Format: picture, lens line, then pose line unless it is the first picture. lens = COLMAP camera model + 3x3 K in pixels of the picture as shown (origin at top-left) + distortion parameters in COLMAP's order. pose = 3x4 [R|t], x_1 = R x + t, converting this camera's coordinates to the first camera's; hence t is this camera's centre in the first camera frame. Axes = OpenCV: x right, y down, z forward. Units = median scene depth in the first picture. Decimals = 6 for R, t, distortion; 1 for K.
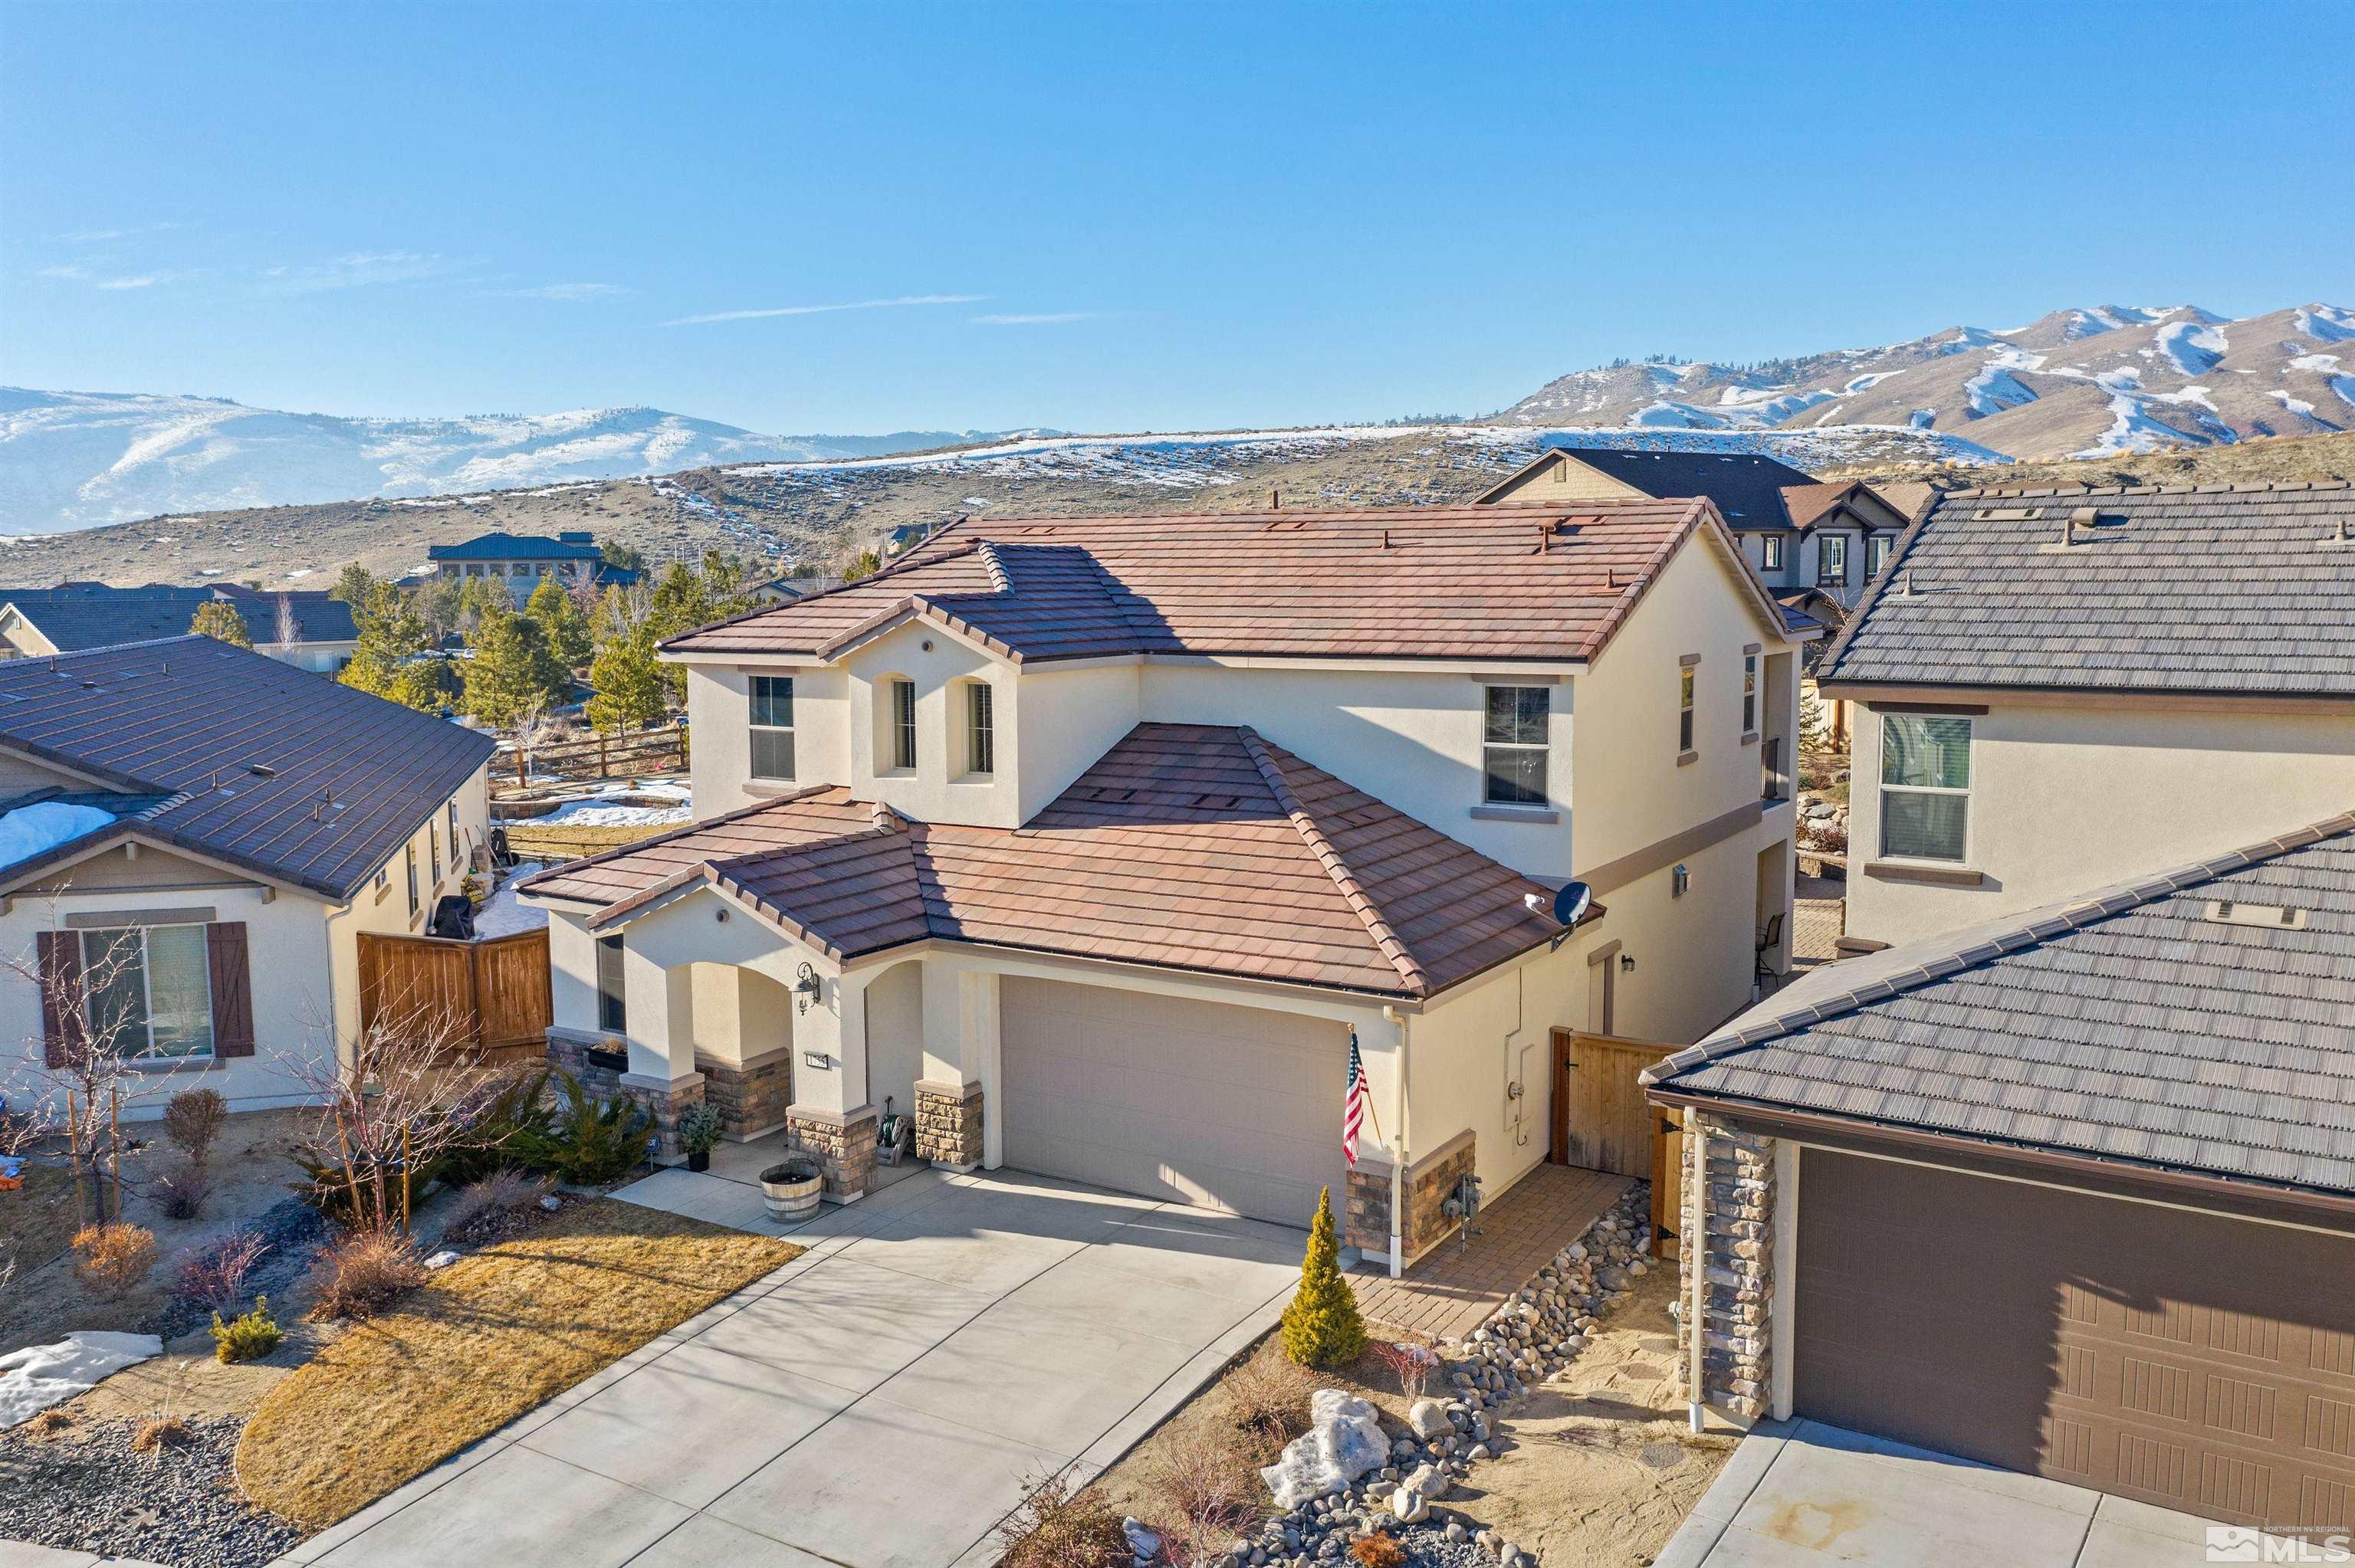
lens RADIAL K [[1882.5, 0, 1177.5], [0, 1882.5, 784.0], [0, 0, 1]] dist [0.003369, 0.000727]
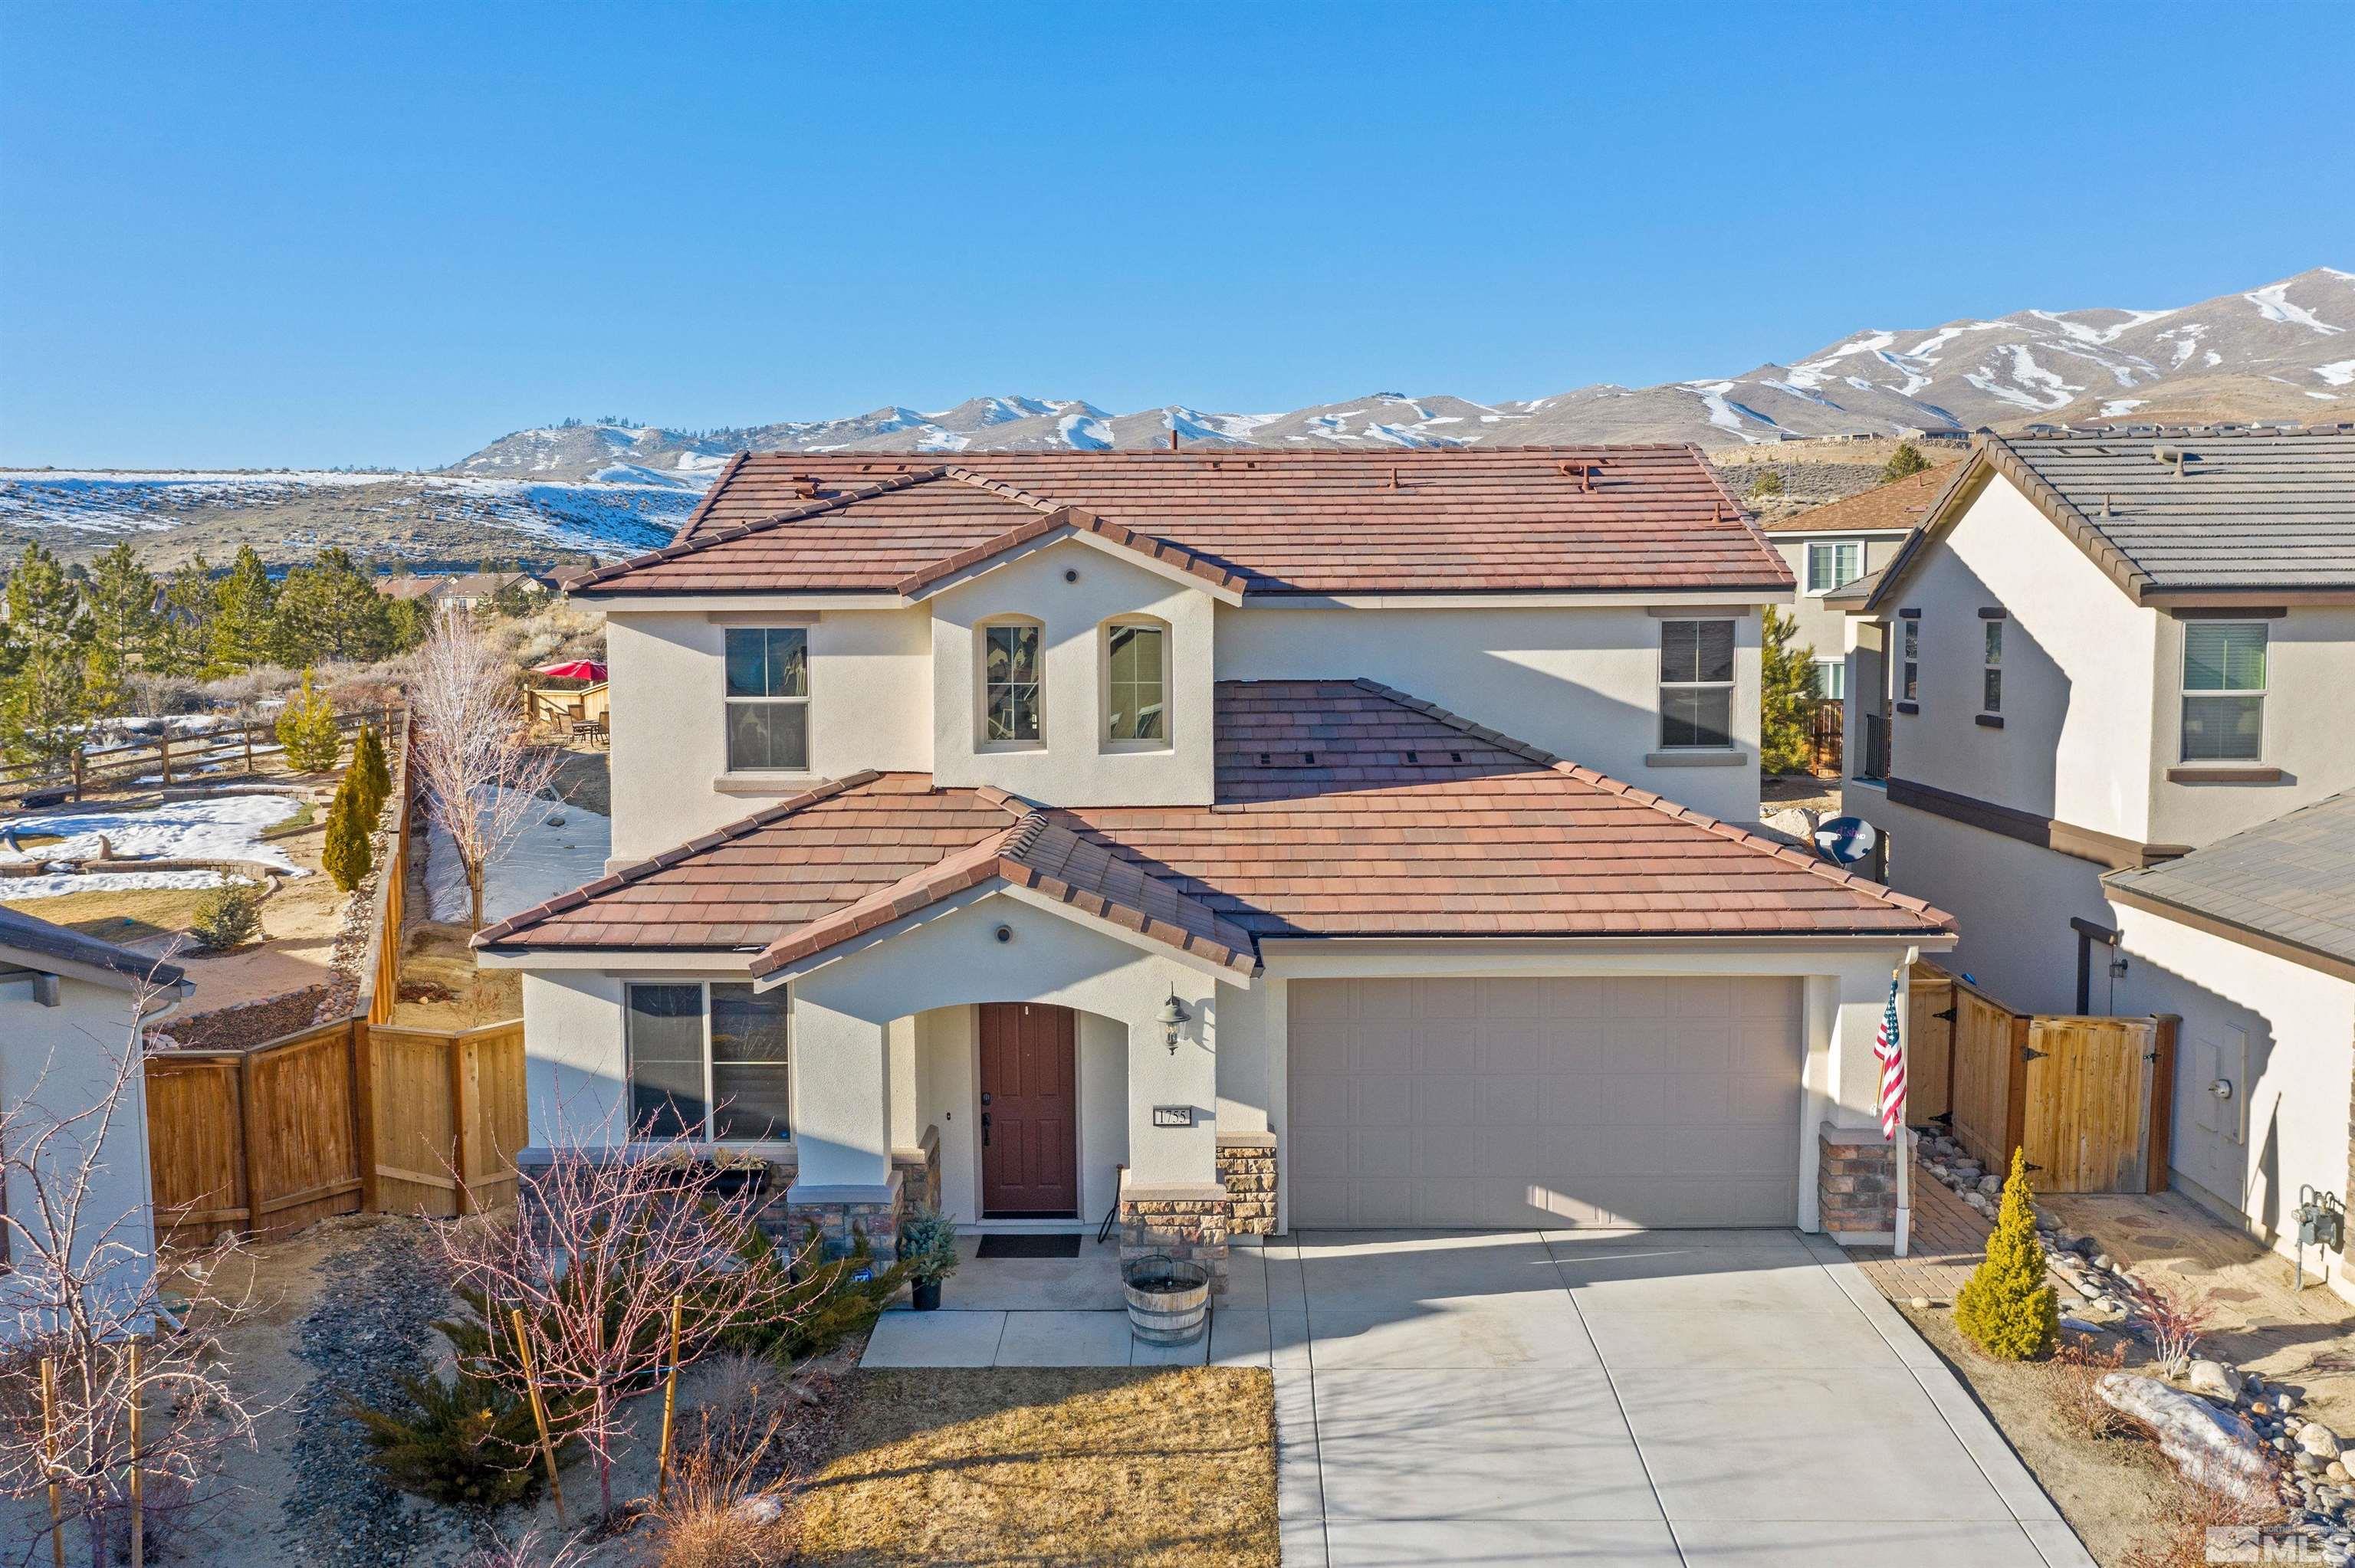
lens RADIAL K [[1866.5, 0, 1177.5], [0, 1866.5, 784.0], [0, 0, 1]] dist [0.000754, 0.004549]
pose [[0.851760, -0.044460, 0.522043, -0.463970], [0.061970, 0.997948, -0.016119, 0.024618], [-0.520255, 0.046081, 0.852767, 0.309535]]
